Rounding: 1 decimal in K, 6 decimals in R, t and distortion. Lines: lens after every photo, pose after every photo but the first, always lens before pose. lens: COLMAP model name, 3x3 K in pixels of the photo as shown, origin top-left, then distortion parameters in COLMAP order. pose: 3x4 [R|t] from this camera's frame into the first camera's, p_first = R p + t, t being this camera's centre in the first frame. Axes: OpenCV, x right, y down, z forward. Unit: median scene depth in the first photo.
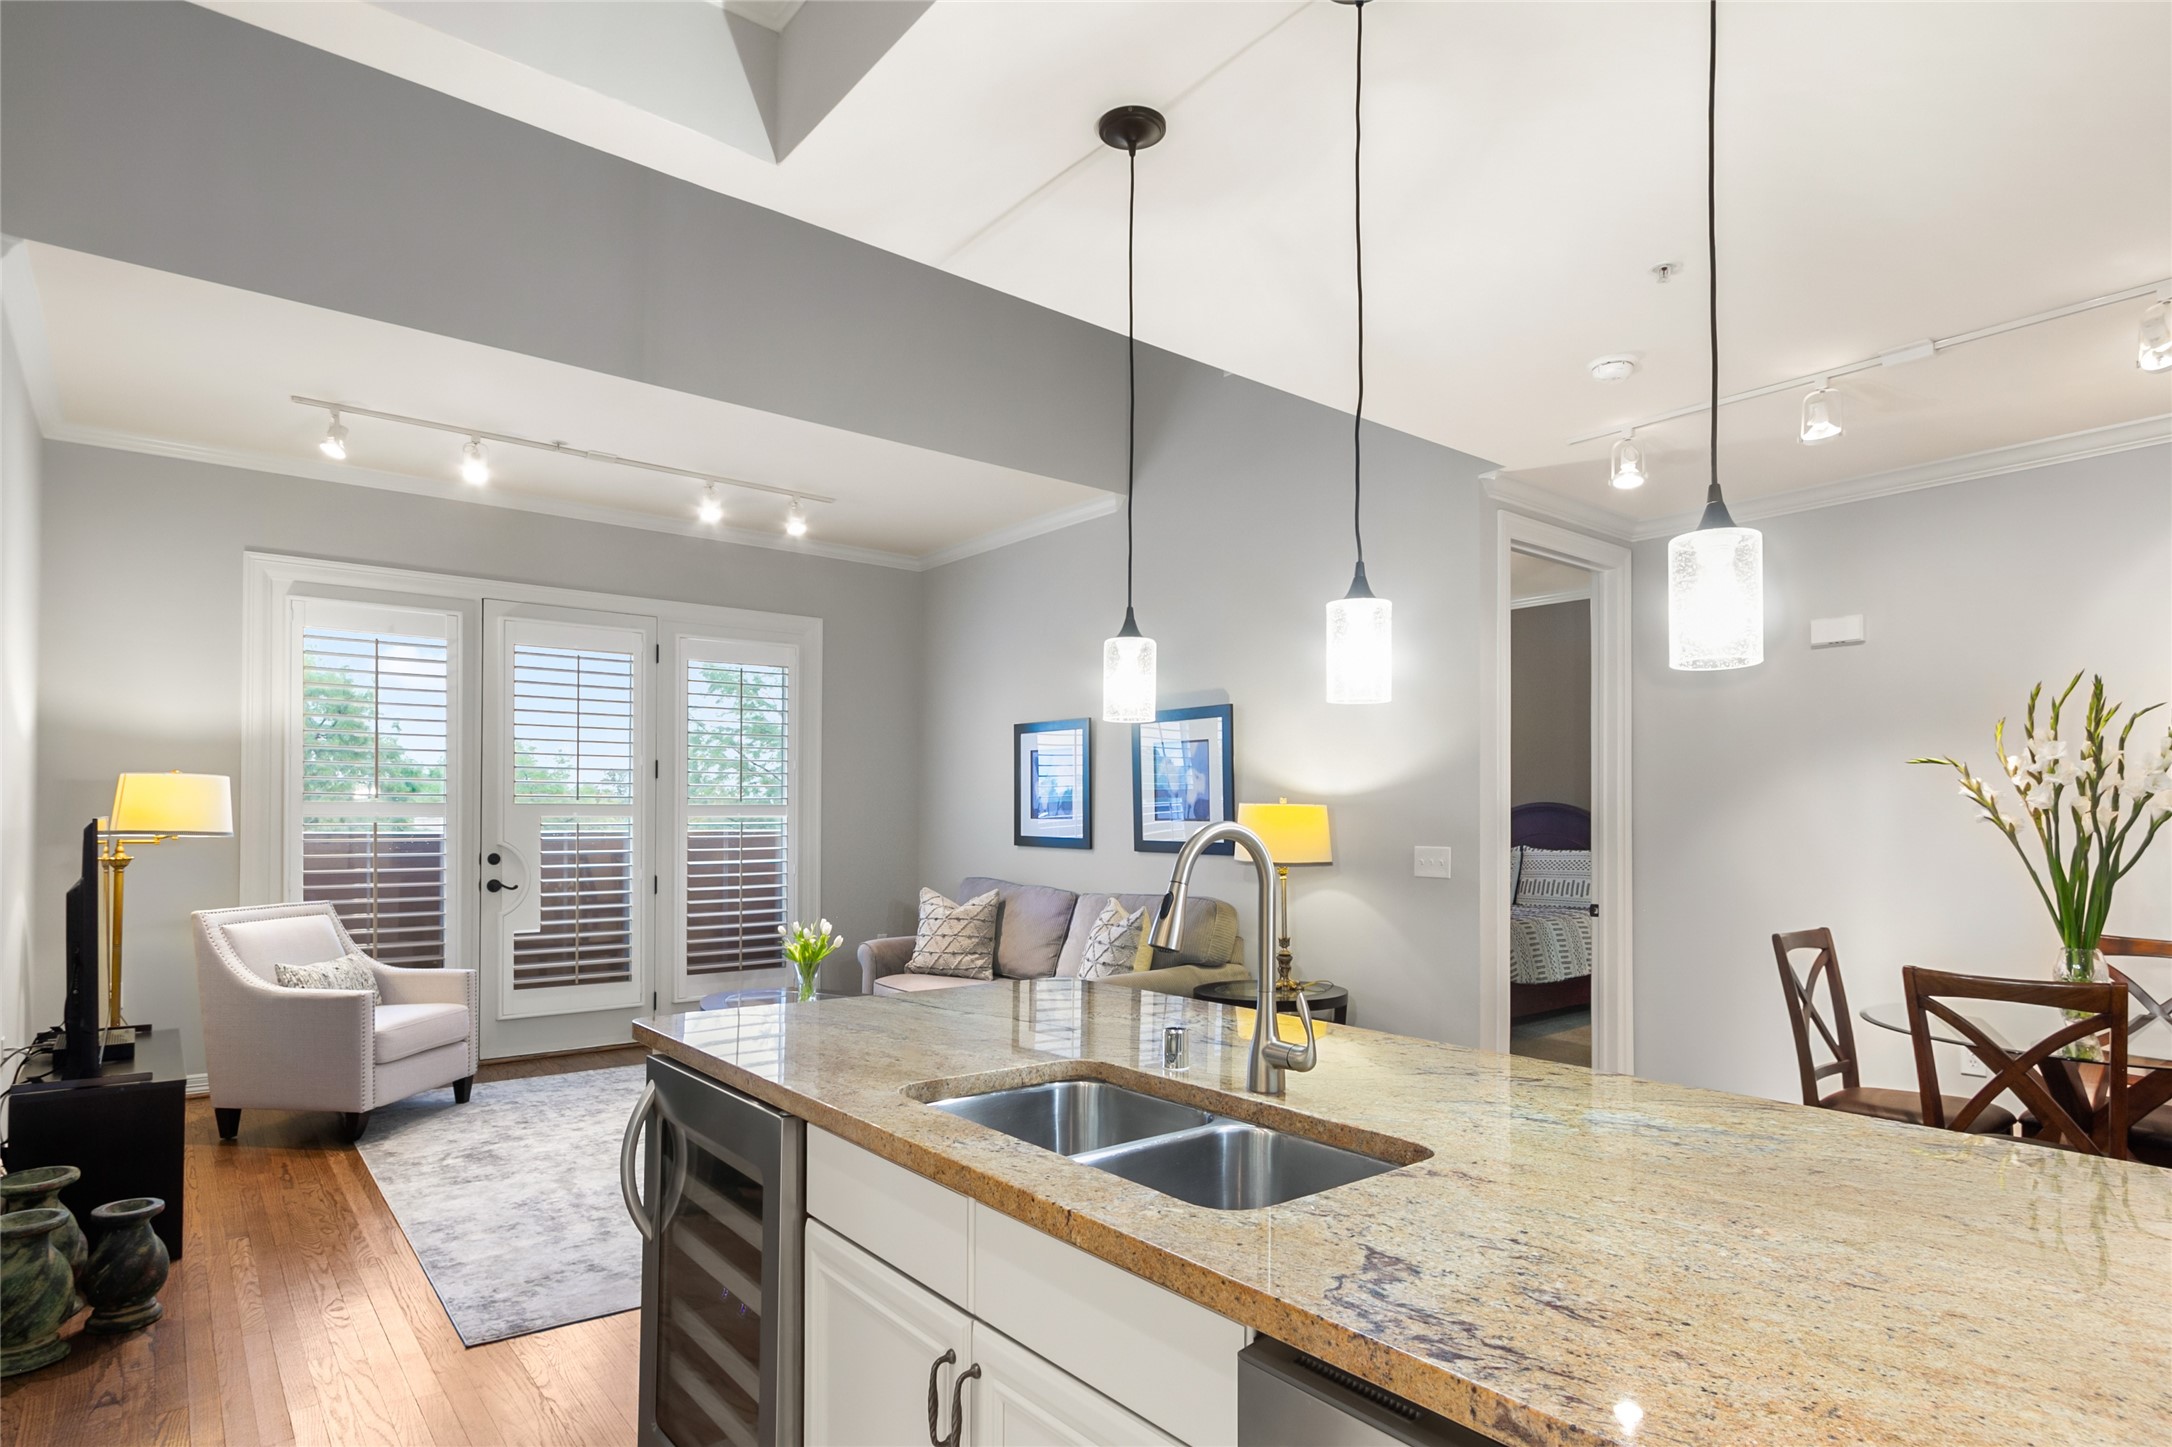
lens RADIAL K [[1215.0, 0, 1158.7], [0, 1215.0, 808.5], [0, 0, 1]] dist [-0.001582, 0.000207]
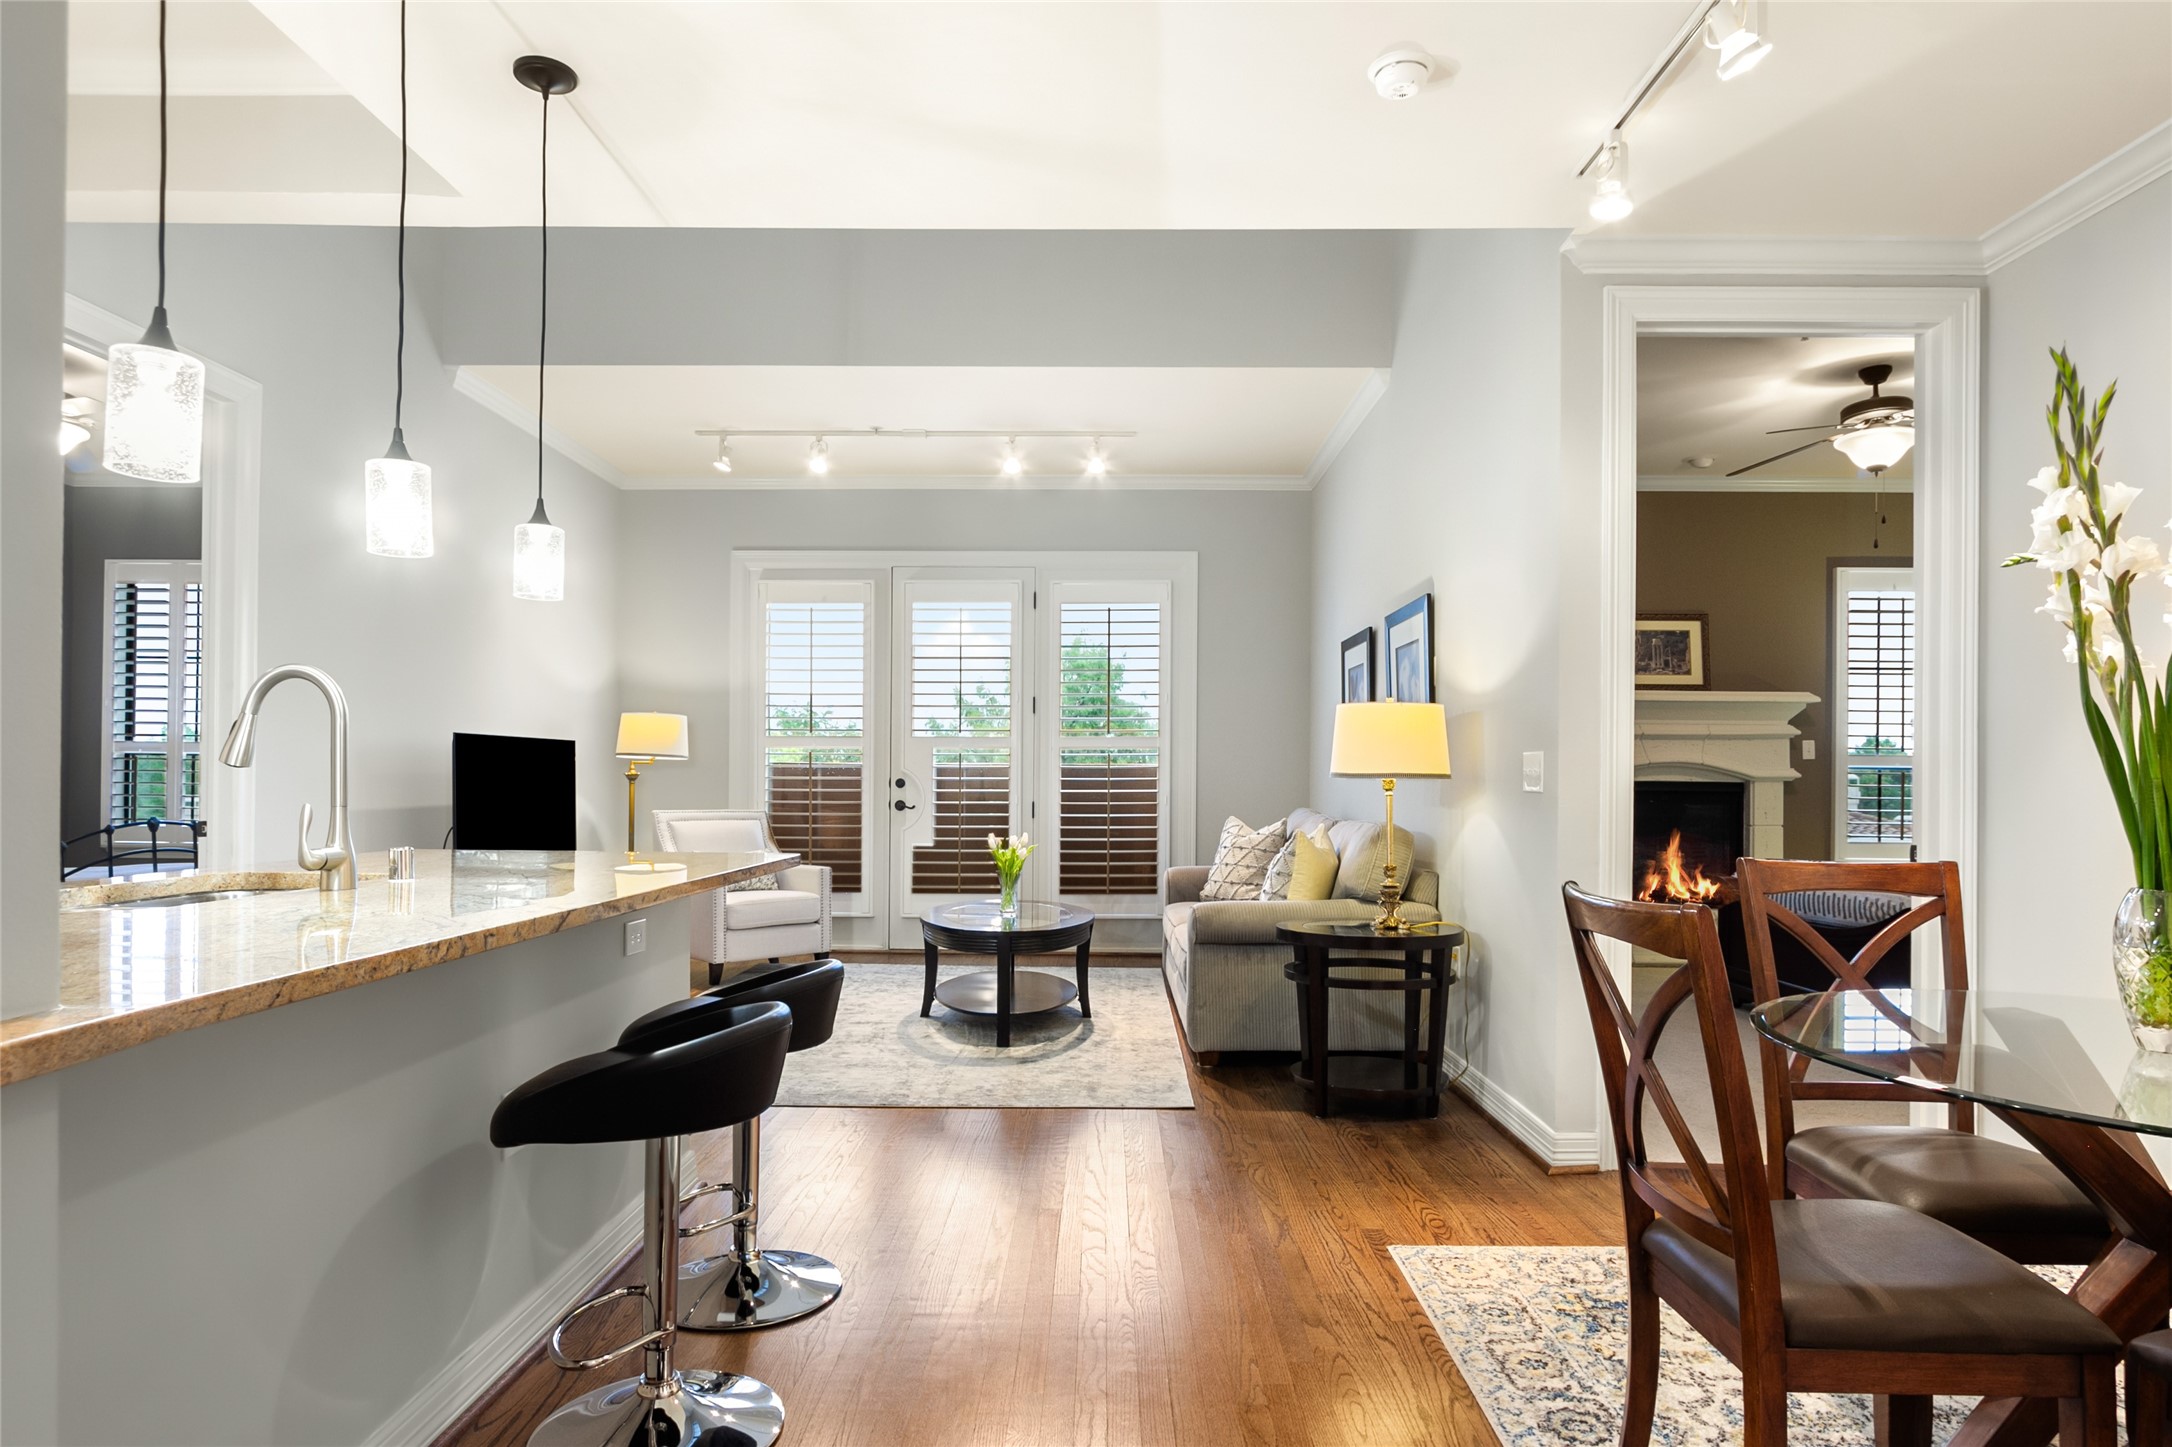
lens RADIAL K [[1284.9, 0, 1049.8], [0, 1284.9, 771.6], [0, 0, 1]] dist [-0.005782, -0.000146]
pose [[0.744620, -0.004145, -0.667476, 0.410801], [0.001716, 0.999989, -0.004295, 0.035946], [0.667487, 0.002053, 0.744619, 0.153910]]
